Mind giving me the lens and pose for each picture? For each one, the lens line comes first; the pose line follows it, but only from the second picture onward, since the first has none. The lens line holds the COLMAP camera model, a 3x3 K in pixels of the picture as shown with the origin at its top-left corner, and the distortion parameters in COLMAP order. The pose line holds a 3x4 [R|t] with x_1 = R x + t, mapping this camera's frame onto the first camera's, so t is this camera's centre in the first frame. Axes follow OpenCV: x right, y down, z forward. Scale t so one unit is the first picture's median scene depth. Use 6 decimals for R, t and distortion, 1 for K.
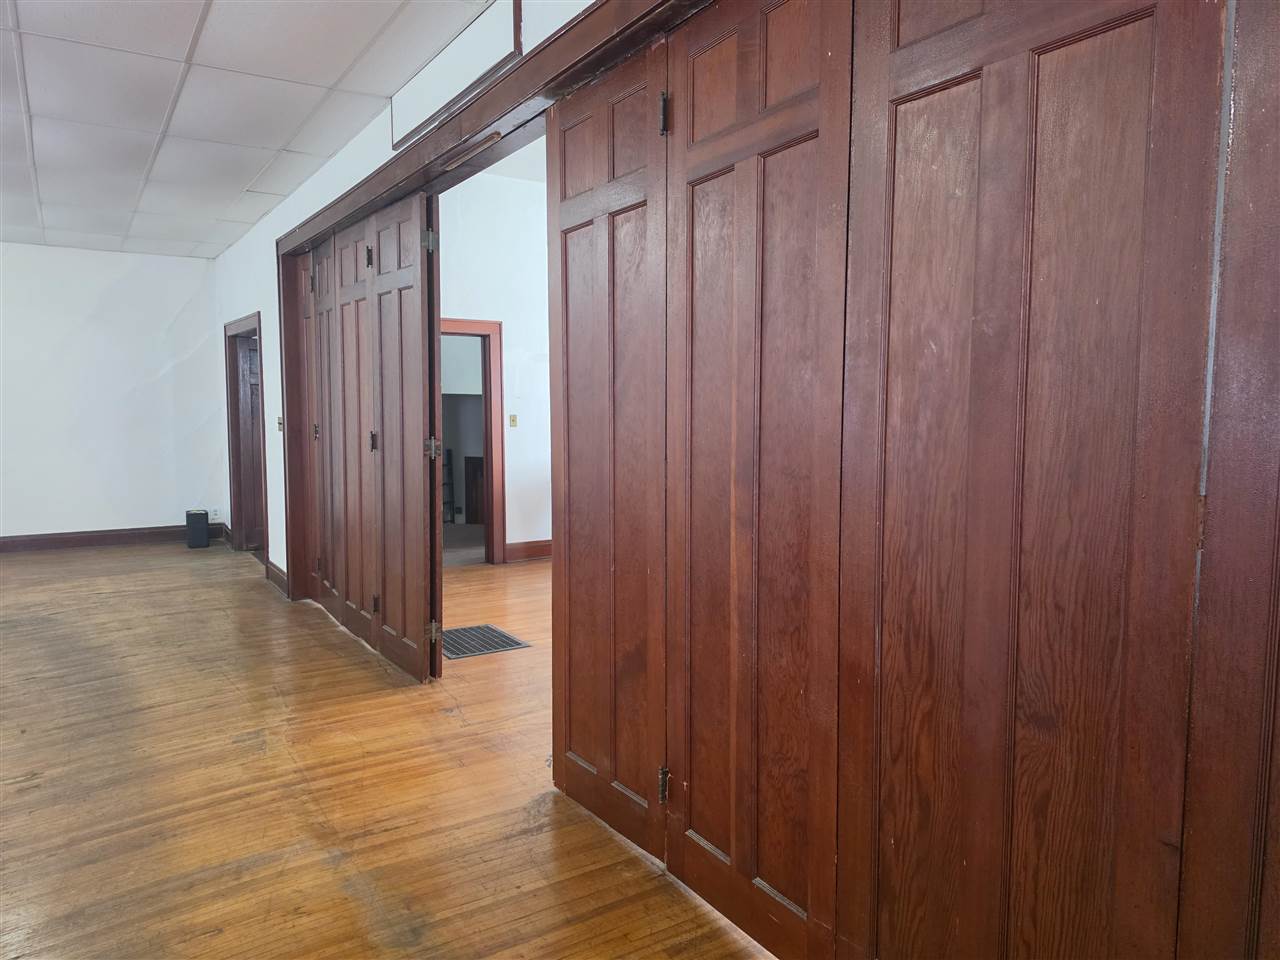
lens RADIAL K [[894.6, 0, 640.0], [0, 894.6, 480.0], [0, 0, 1]] dist [0.054999, -0.001746]
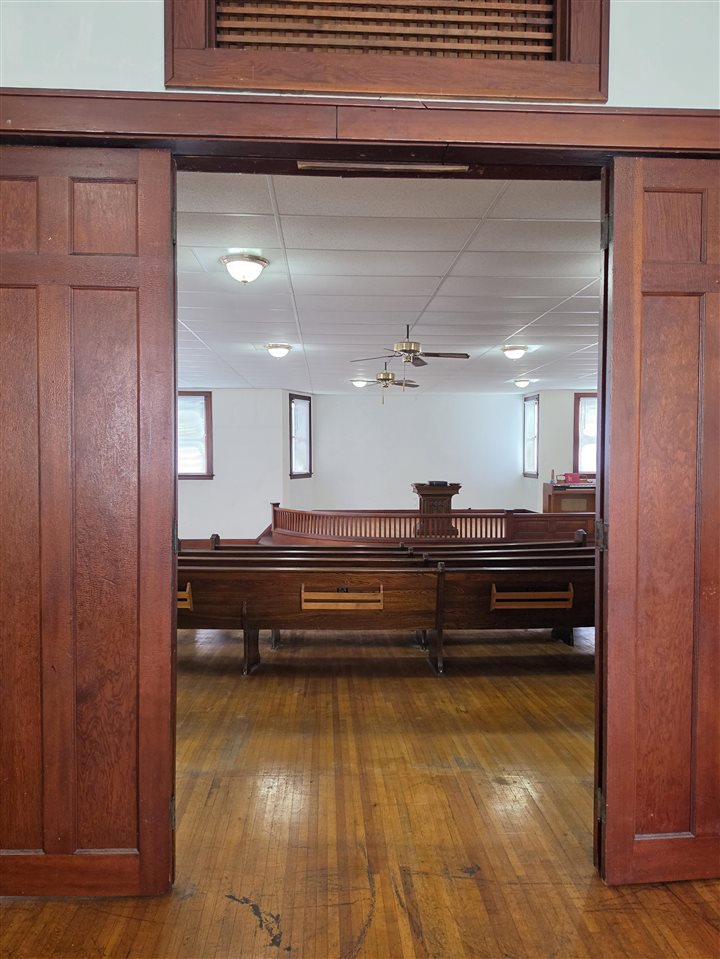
lens RADIAL K [[670.3, 0, 360.0], [0, 670.3, 479.5], [0, 0, 1]] dist [0.054999, -0.001746]
pose [[-0.490954, 0.015818, -0.871042, 0.371282], [-0.077759, 0.995049, 0.061898, -0.108194], [0.867709, 0.098120, -0.487293, 1.354199]]
